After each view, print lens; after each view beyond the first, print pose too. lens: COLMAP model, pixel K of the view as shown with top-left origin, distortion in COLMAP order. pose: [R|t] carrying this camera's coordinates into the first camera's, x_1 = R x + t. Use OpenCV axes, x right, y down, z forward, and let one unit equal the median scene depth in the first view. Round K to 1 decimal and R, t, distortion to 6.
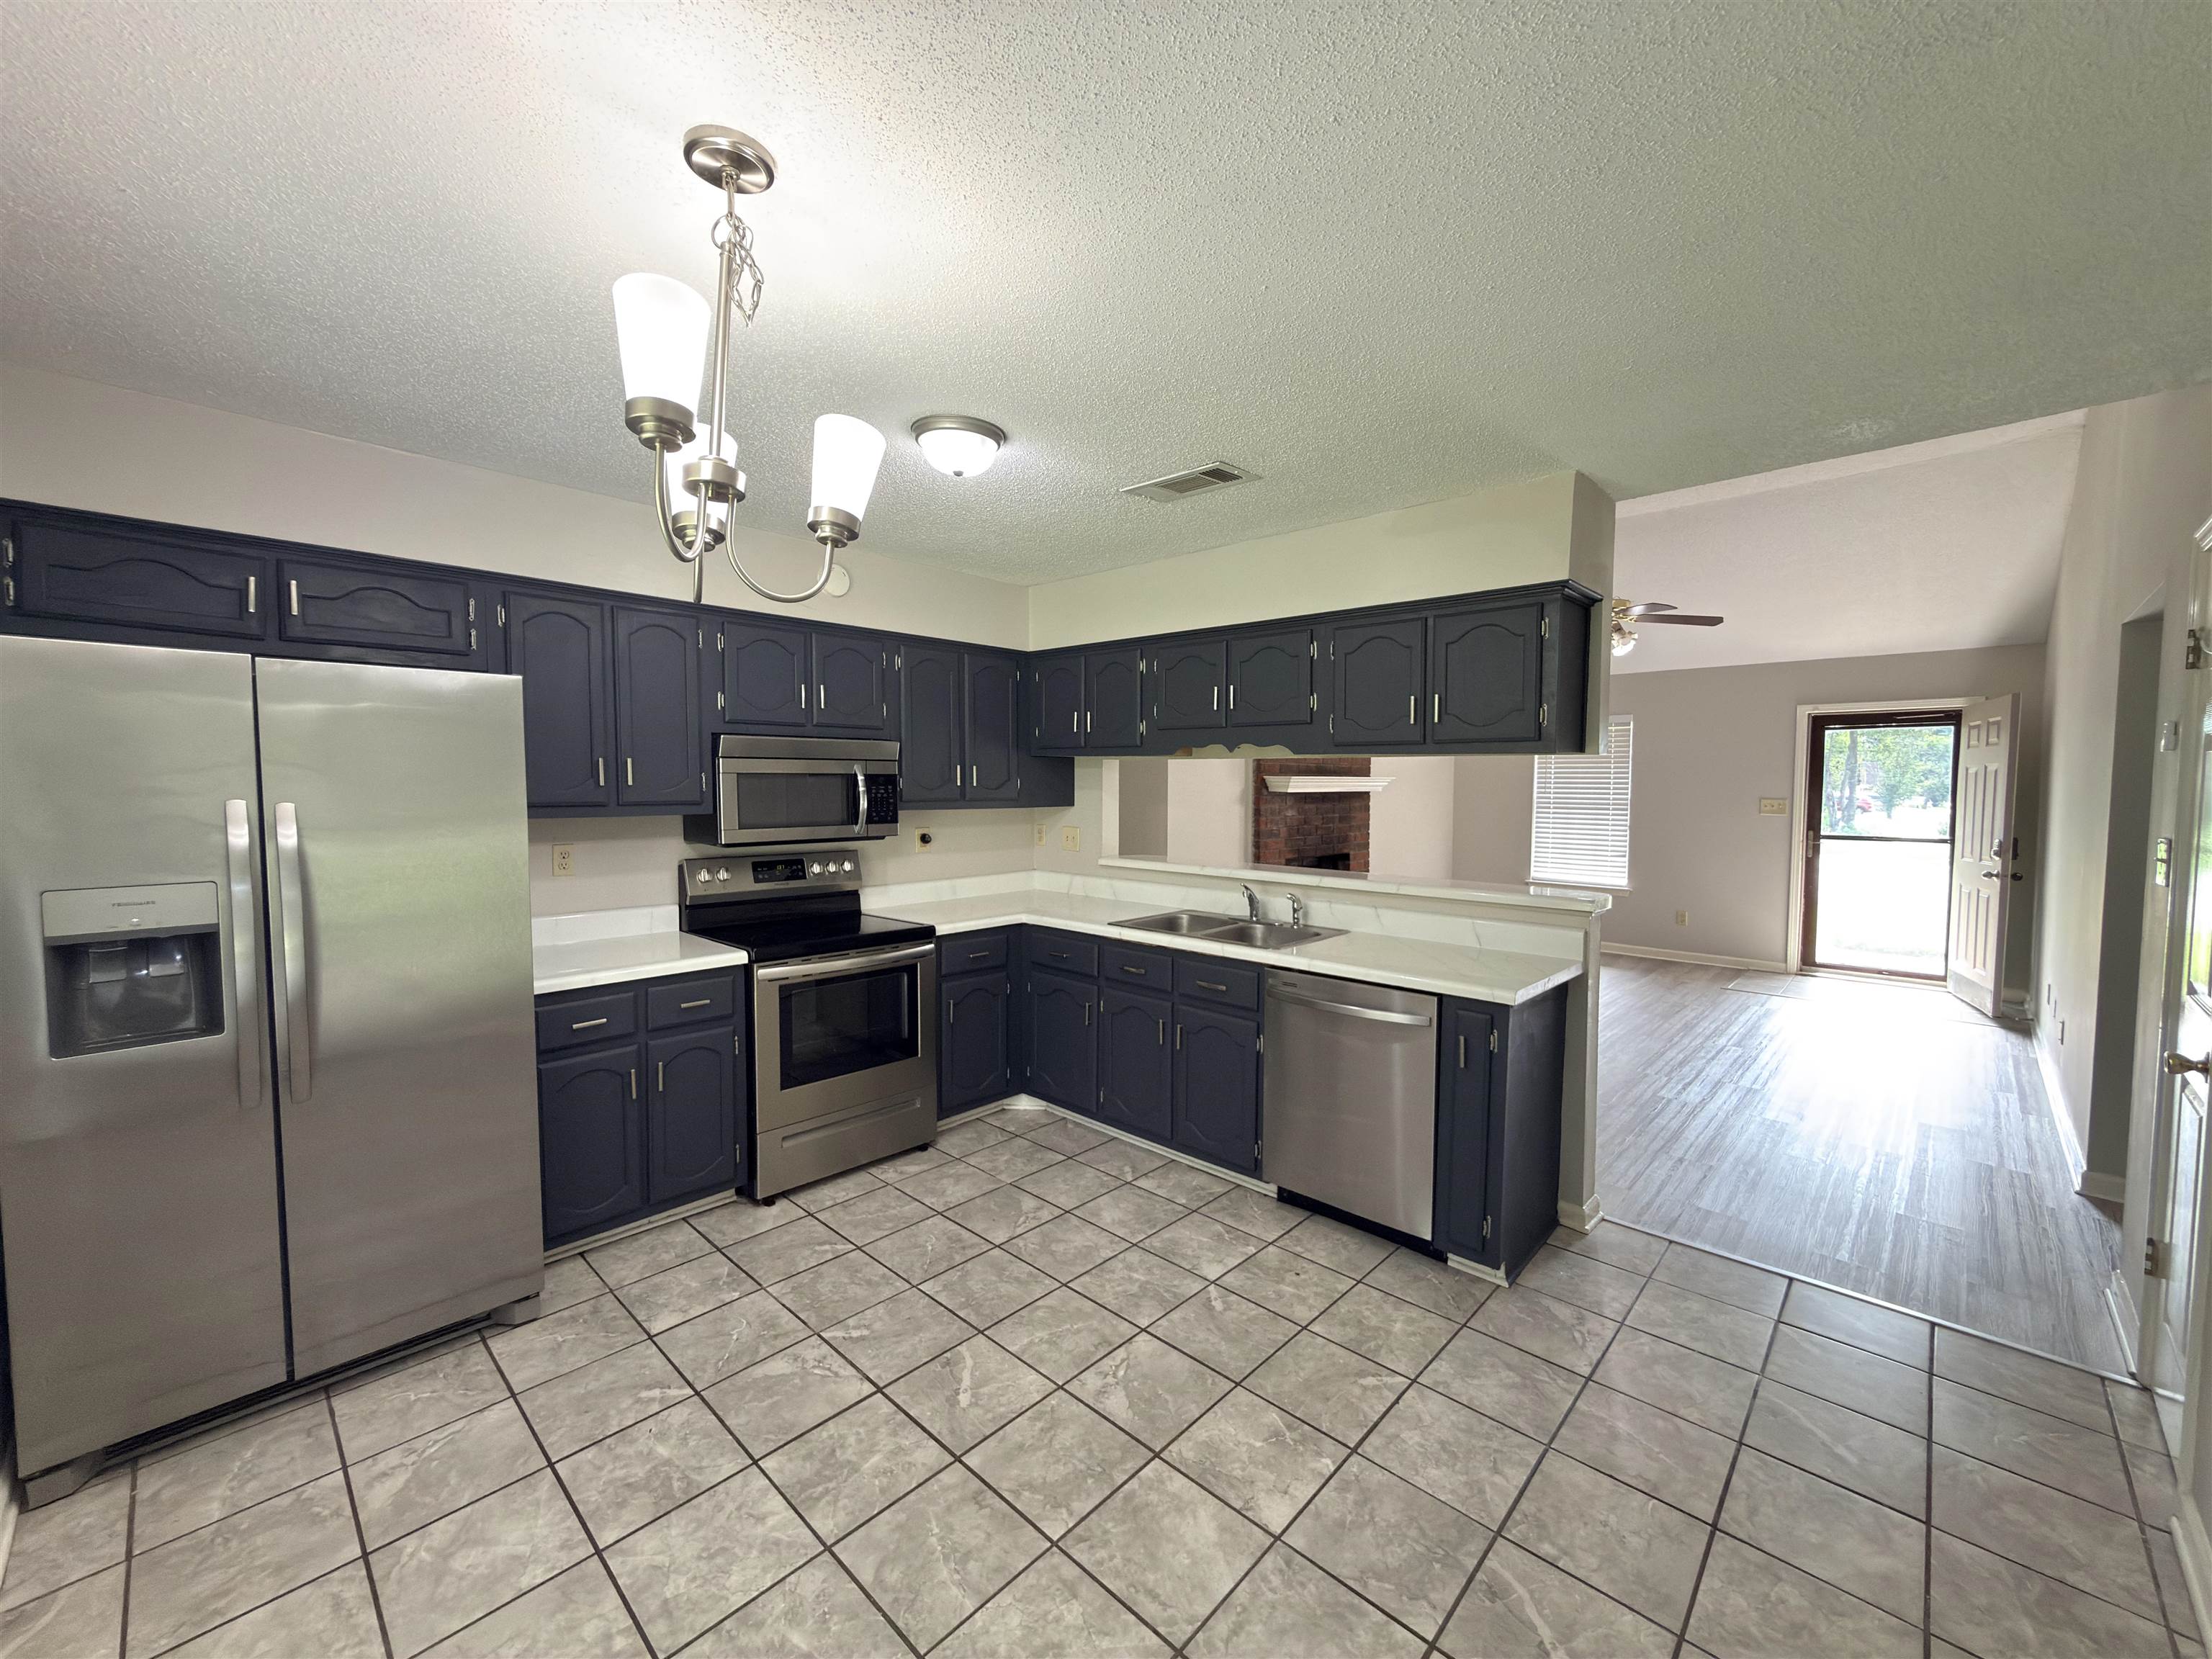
lens RADIAL K [[894.0, 0, 1110.1], [0, 894.0, 829.9], [0, 0, 1]] dist [-0.001758, 0.000214]
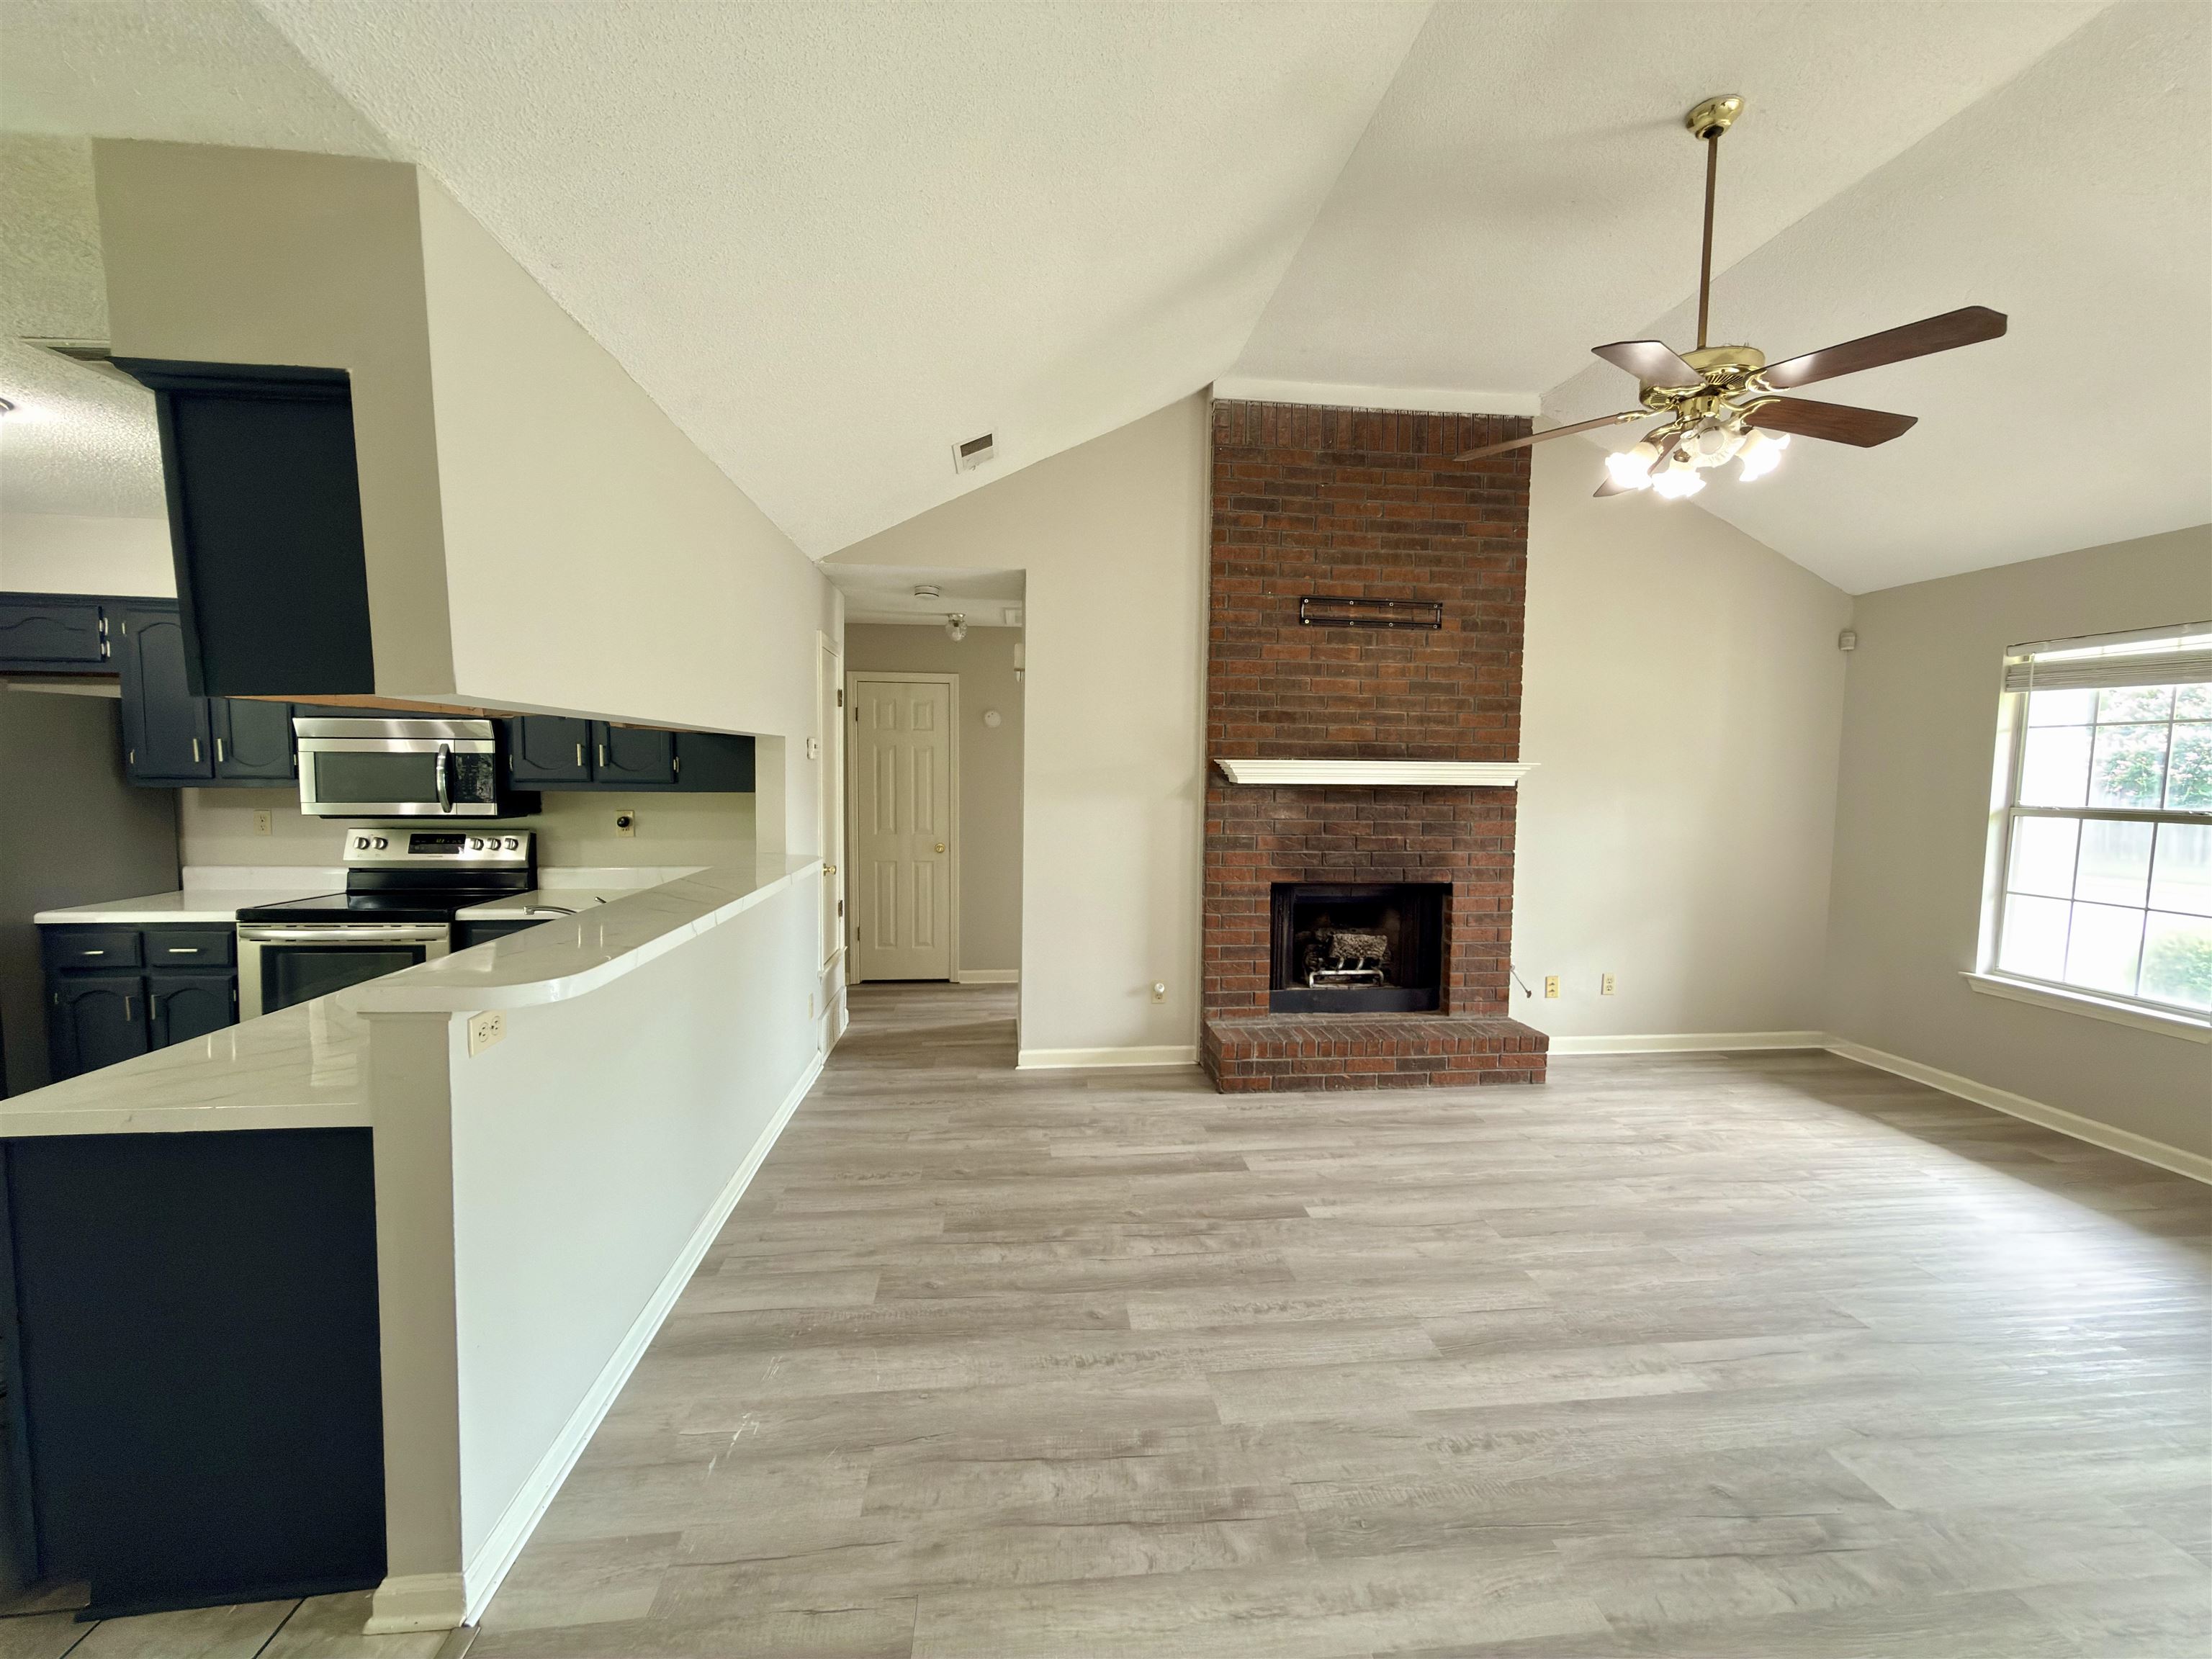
lens RADIAL K [[885.3, 0, 1106.0], [0, 885.3, 829.5], [0, 0, 1]] dist [-0.001851, 0.000346]
pose [[0.763493, 0.048122, -0.644021, 0.508625], [-0.042335, 0.998804, 0.024444, -0.017768], [0.644427, 0.008602, 0.764617, 0.385506]]
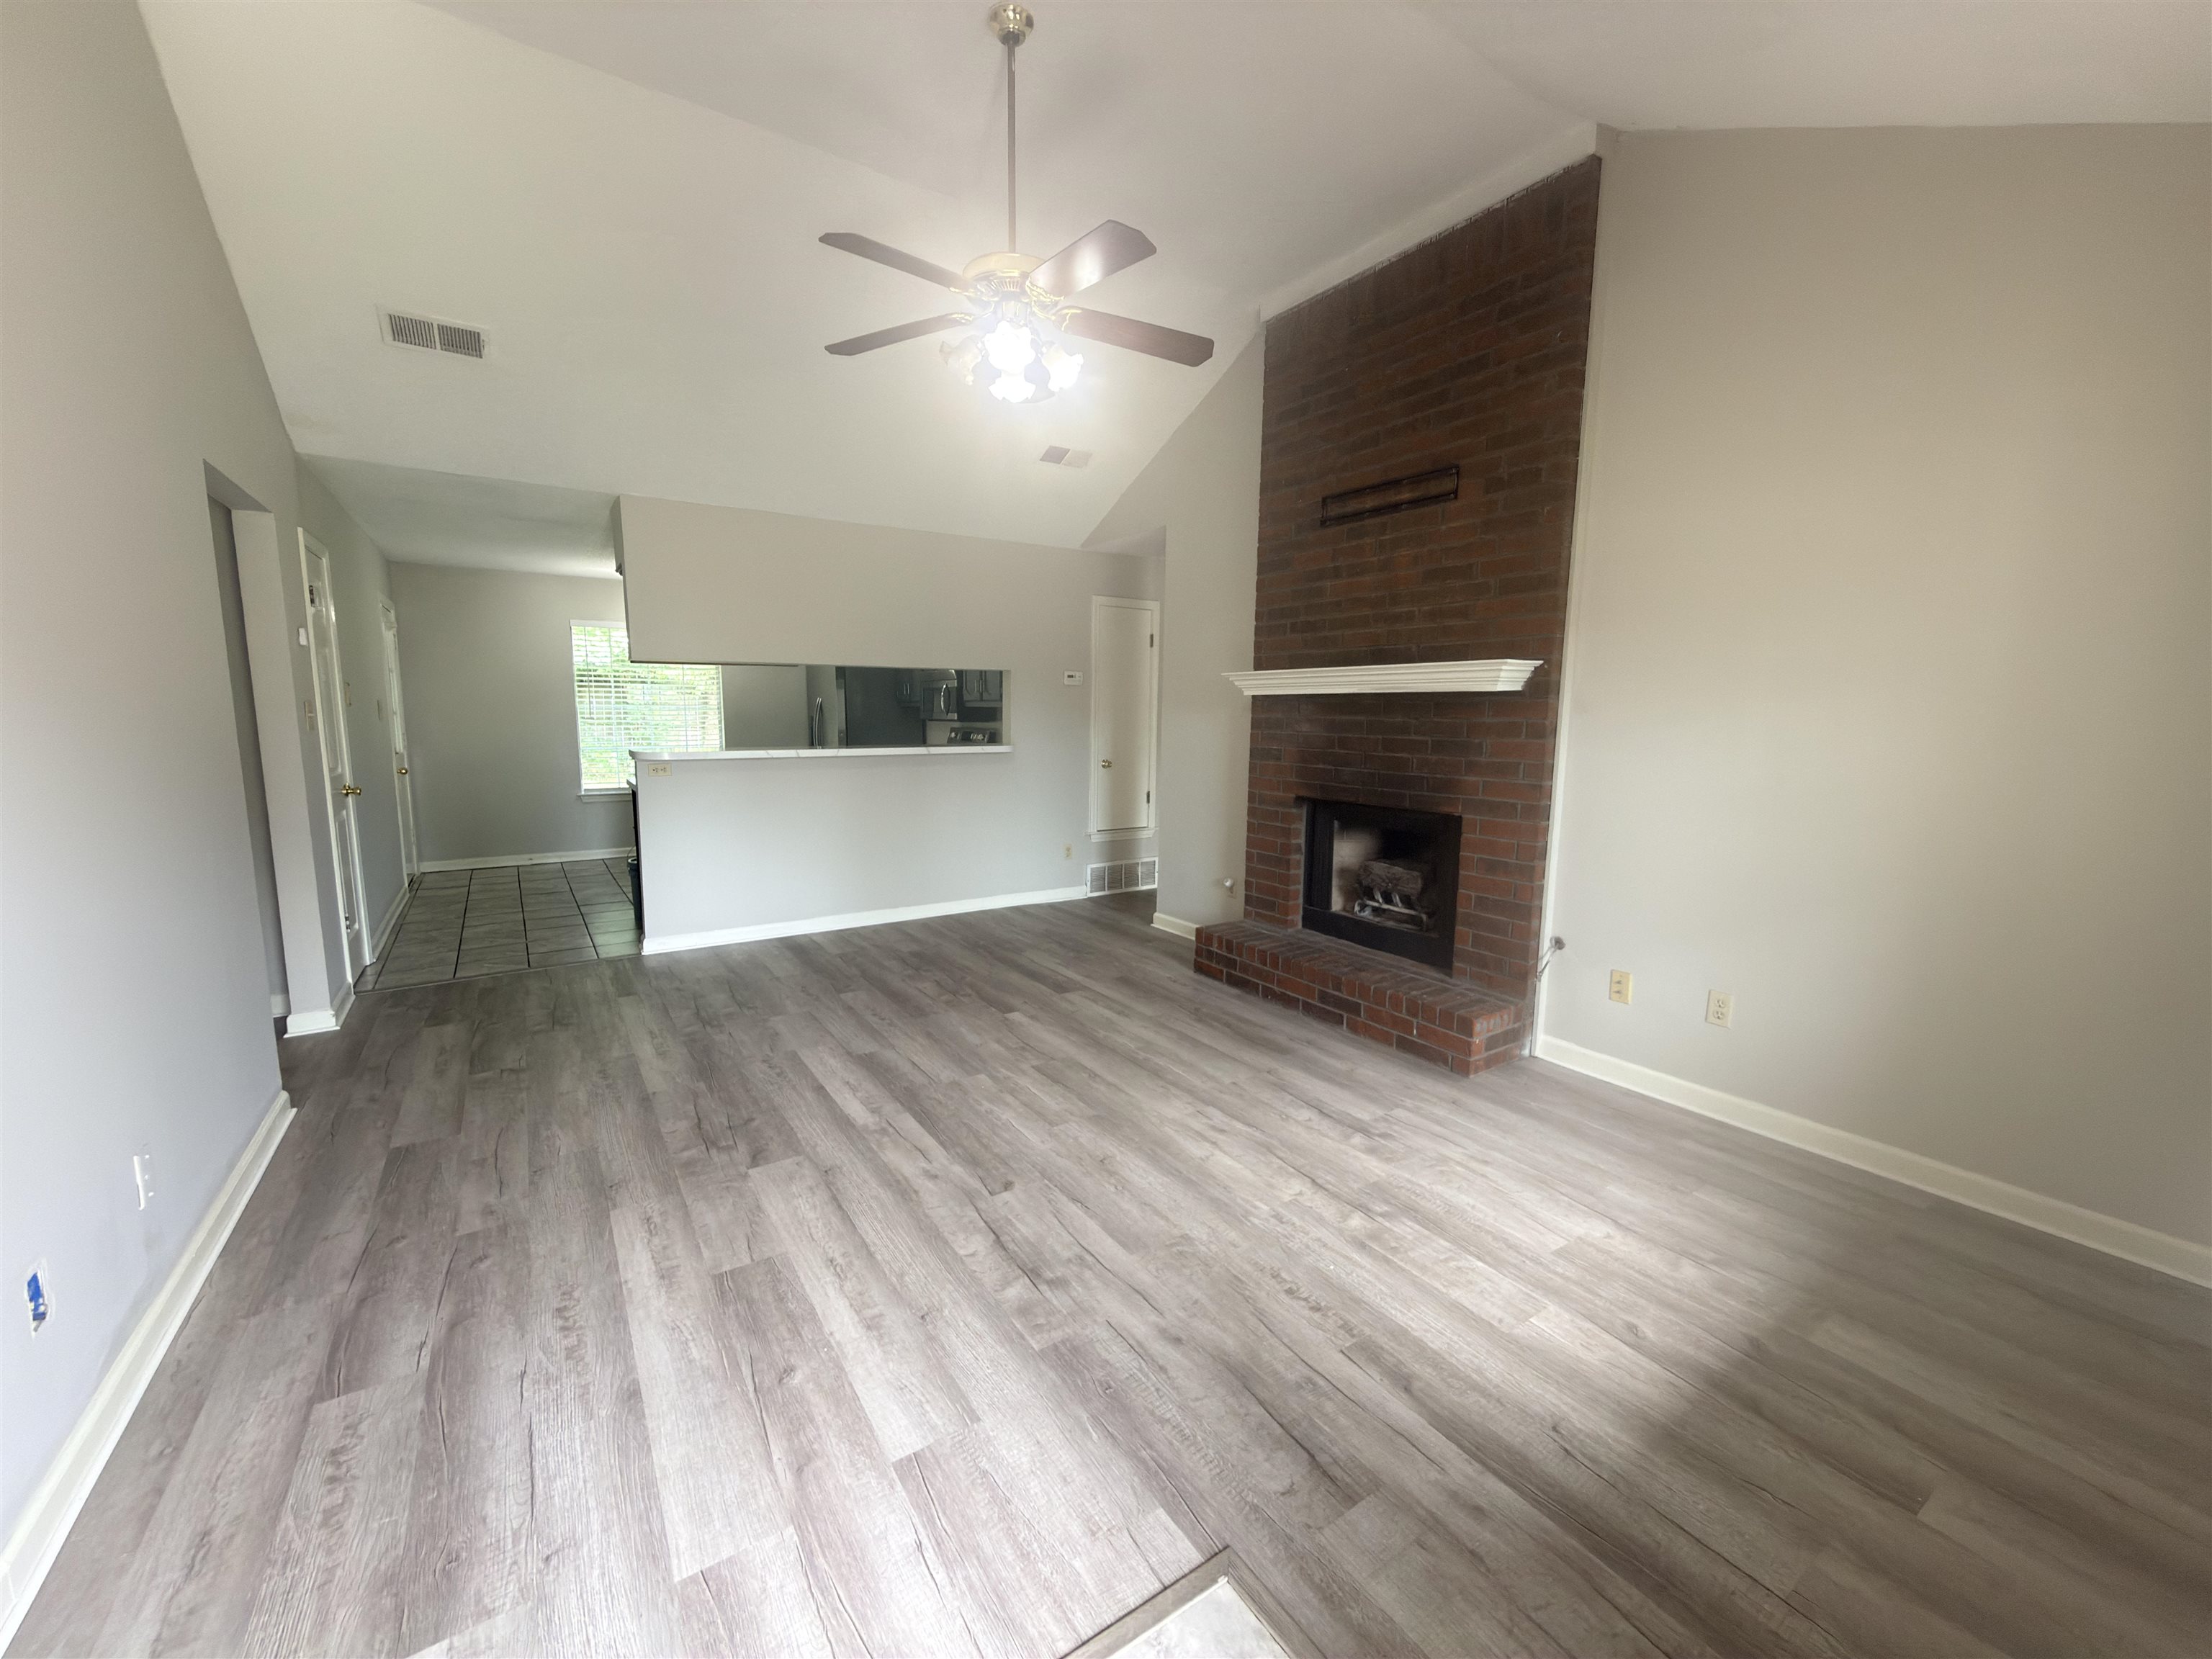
lens RADIAL K [[894.0, 0, 1110.1], [0, 894.0, 829.9], [0, 0, 1]] dist [-0.001758, 0.000214]
pose [[-0.224176, 0.122257, -0.966850, 0.850376], [-0.061159, 0.988379, 0.139160, -0.026053], [0.972628, 0.090328, -0.214094, 0.967201]]
